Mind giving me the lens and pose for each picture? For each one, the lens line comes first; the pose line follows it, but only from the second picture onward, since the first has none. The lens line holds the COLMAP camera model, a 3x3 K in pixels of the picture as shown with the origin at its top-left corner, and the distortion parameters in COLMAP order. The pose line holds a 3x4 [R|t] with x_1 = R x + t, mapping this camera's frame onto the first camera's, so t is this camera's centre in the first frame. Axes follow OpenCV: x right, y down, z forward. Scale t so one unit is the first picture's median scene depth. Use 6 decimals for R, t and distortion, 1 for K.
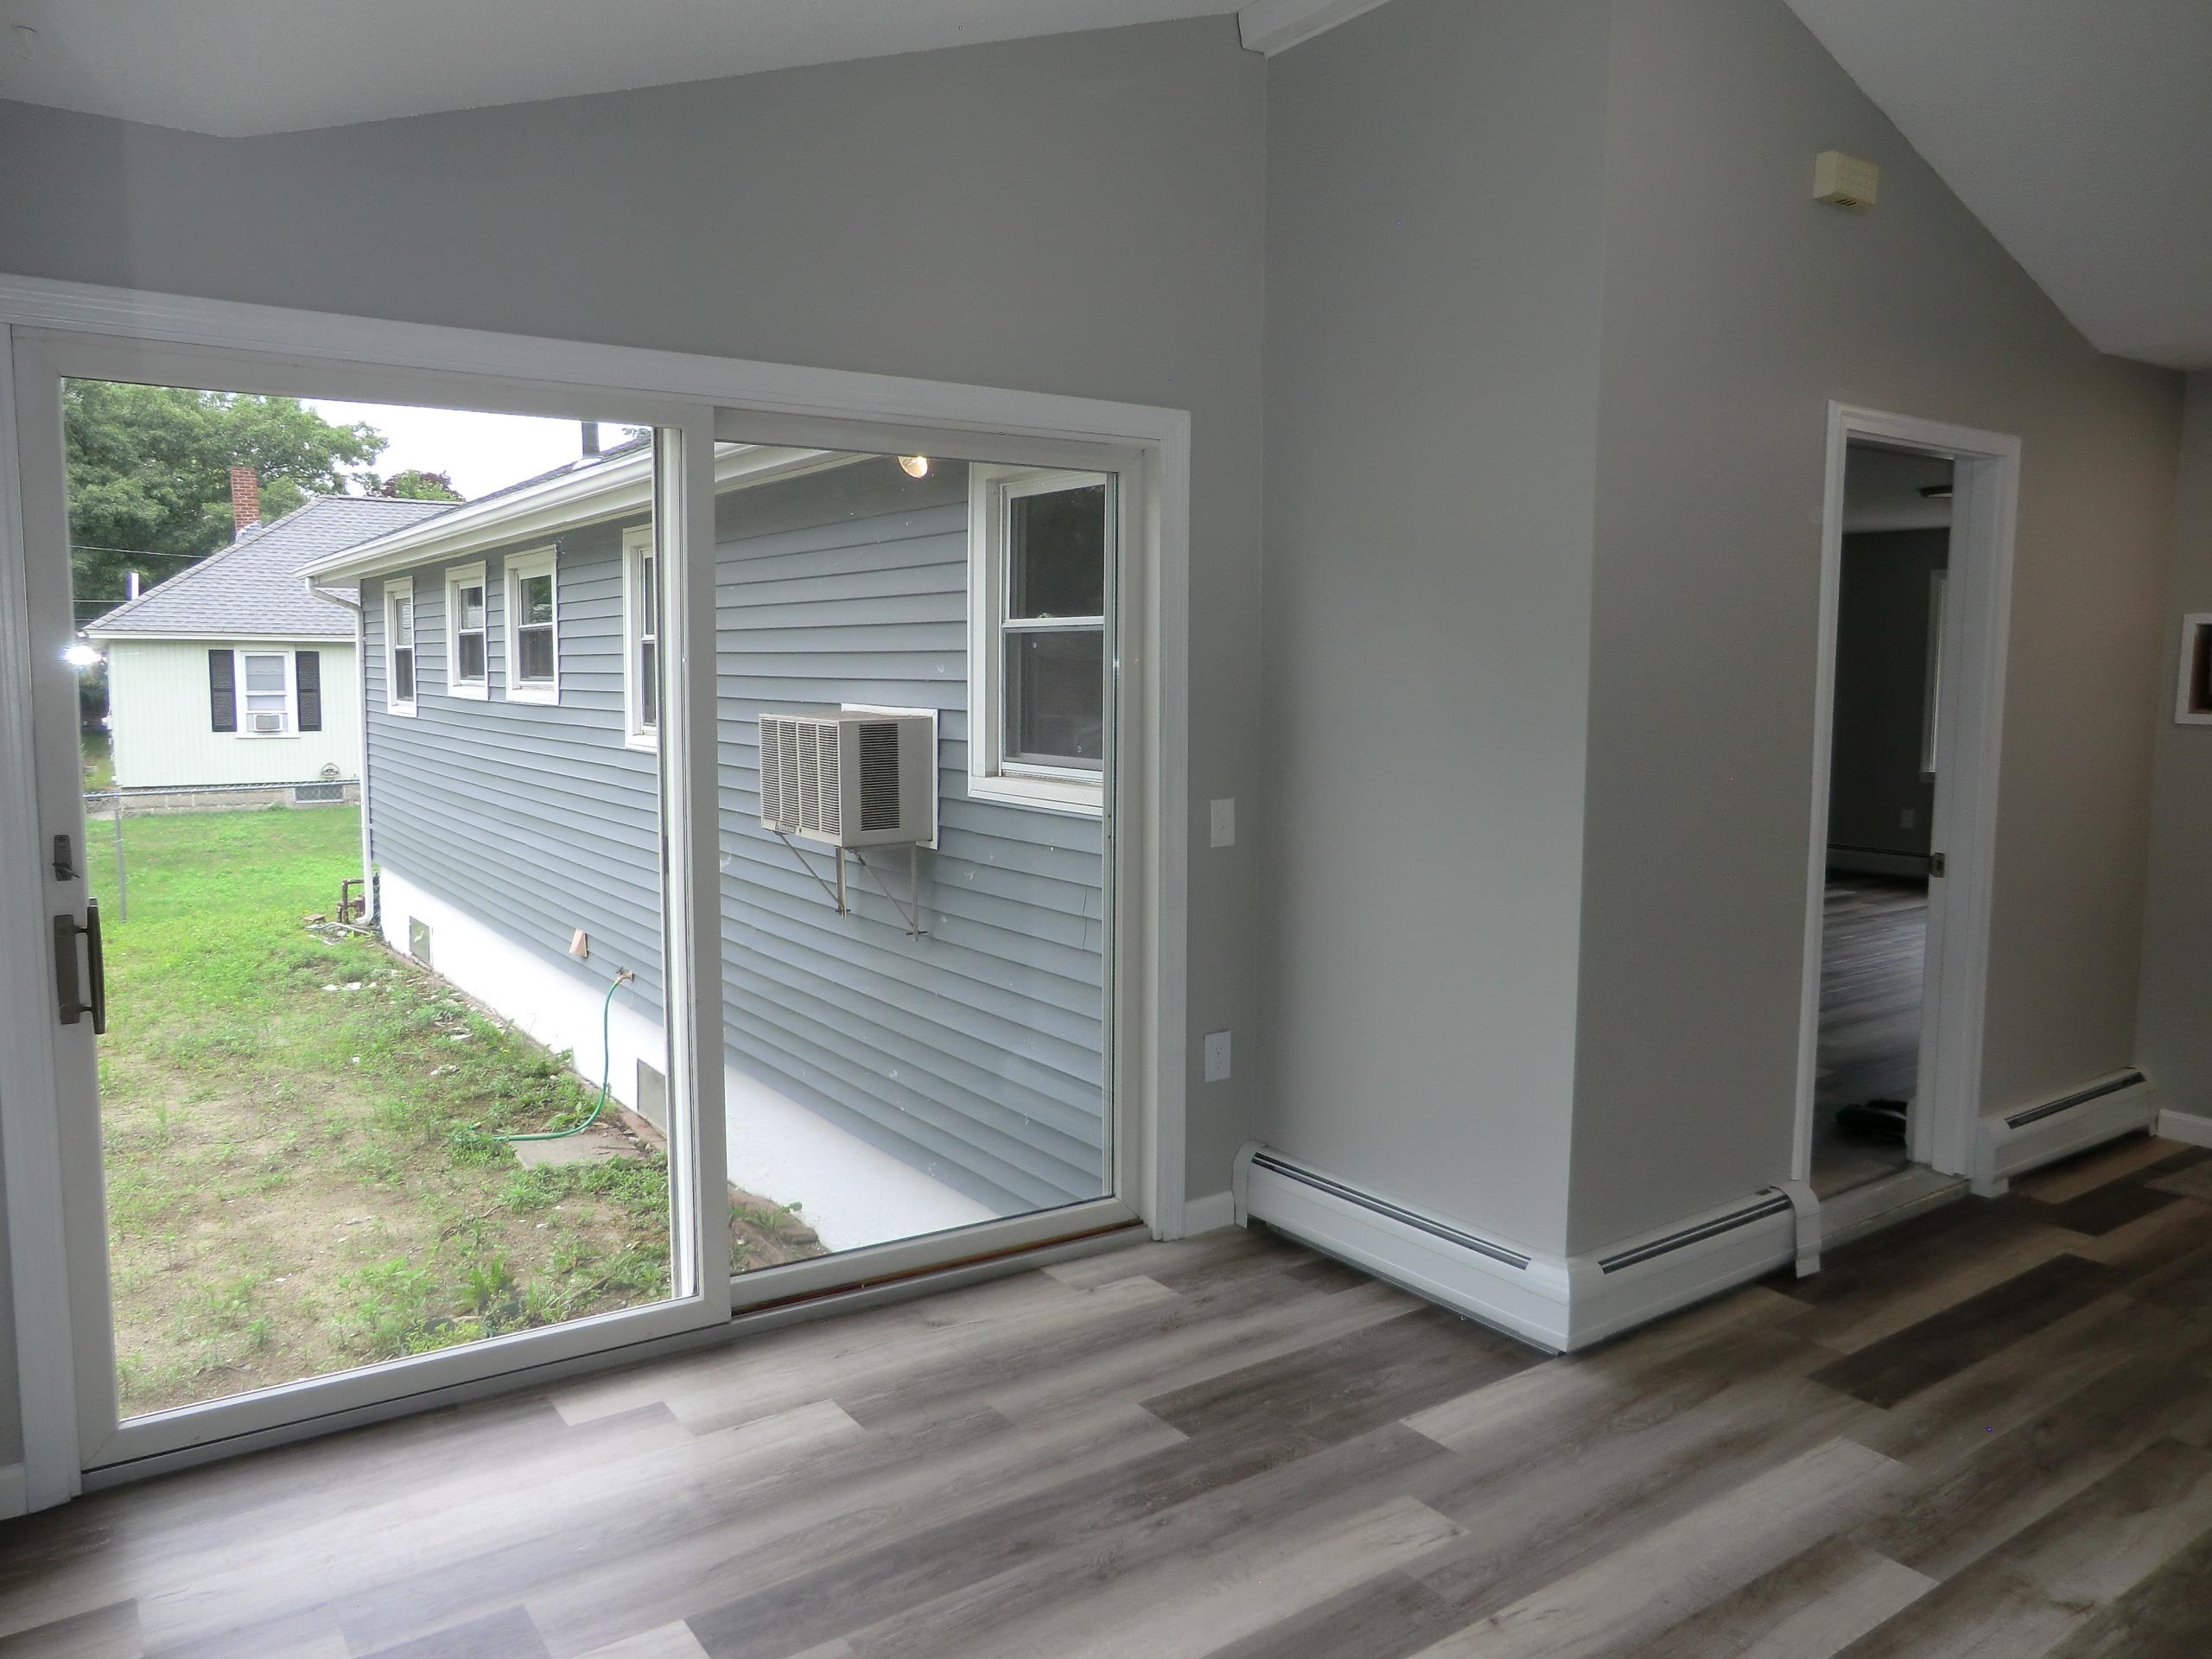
lens RADIAL K [[1571.0, 0, 1094.5], [0, 1571.0, 821.9], [0, 0, 1]] dist [-0.106982, 0.131004]
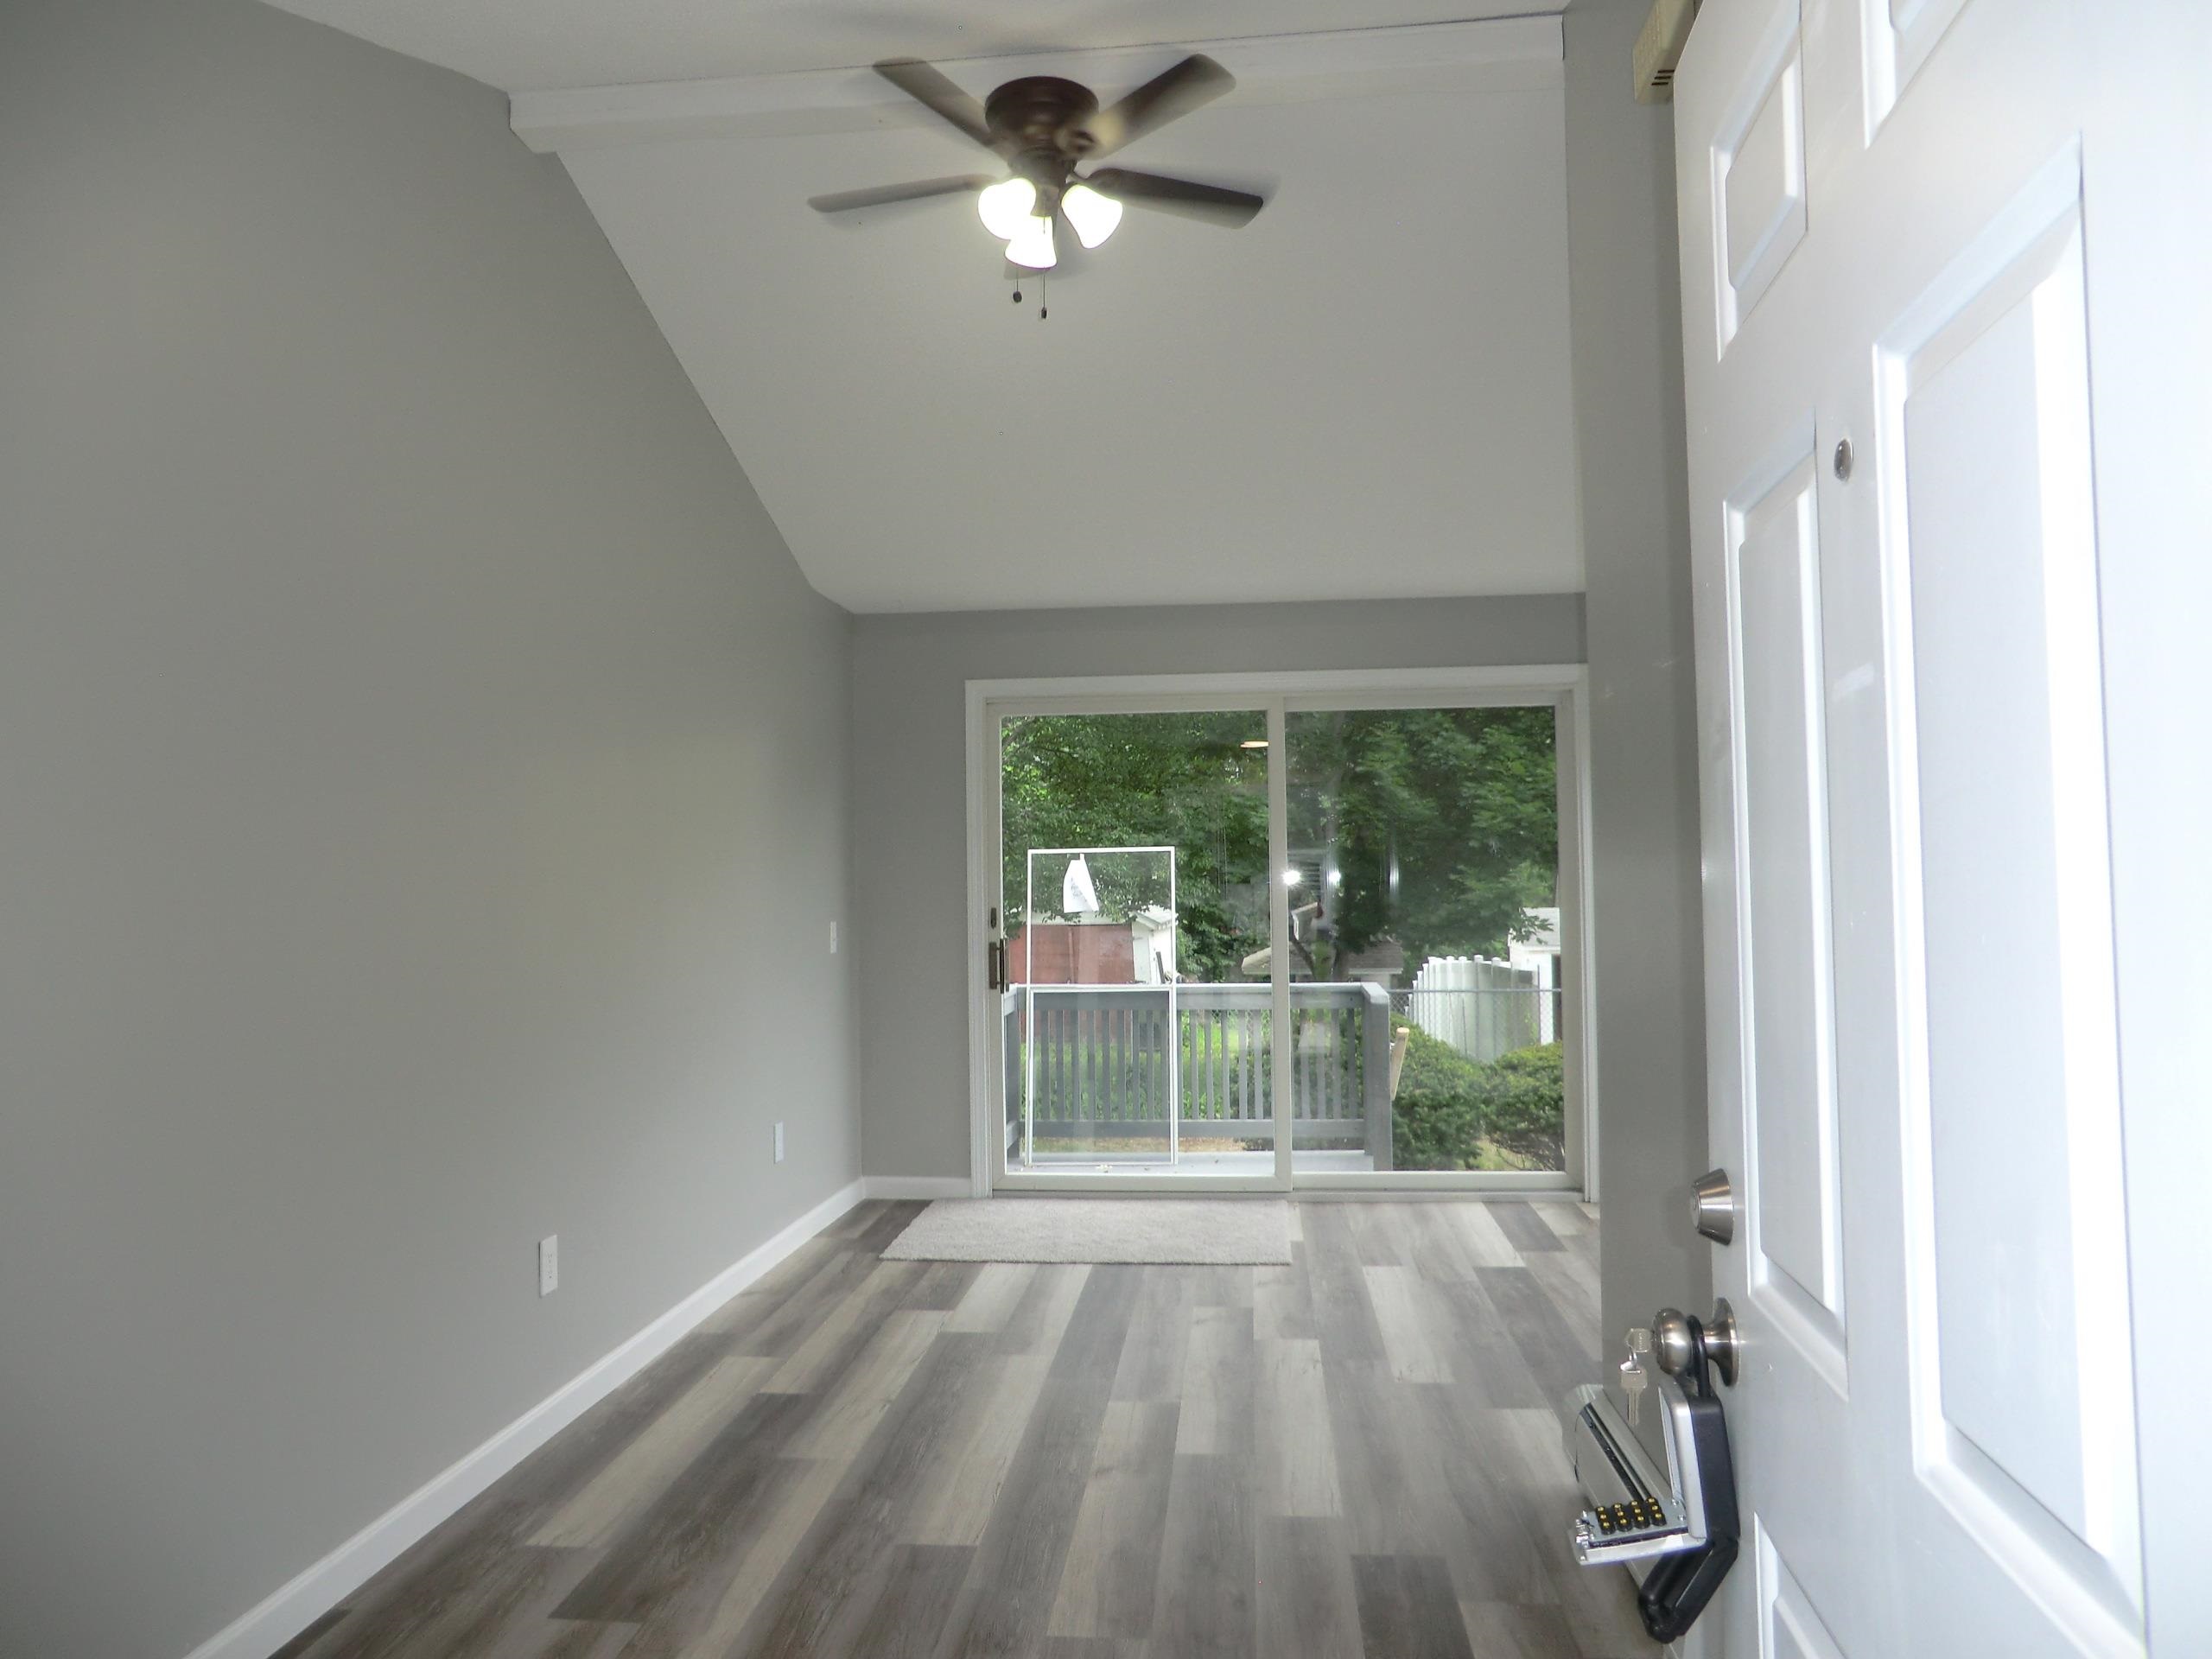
lens RADIAL K [[1571.0, 0, 1094.5], [0, 1571.0, 821.9], [0, 0, 1]] dist [-0.106982, 0.131004]
pose [[-0.652983, -0.022066, -0.757051, 0.991519], [-0.061132, 0.997850, 0.023644, -0.060214], [0.754901, 0.061719, -0.652928, 1.083635]]
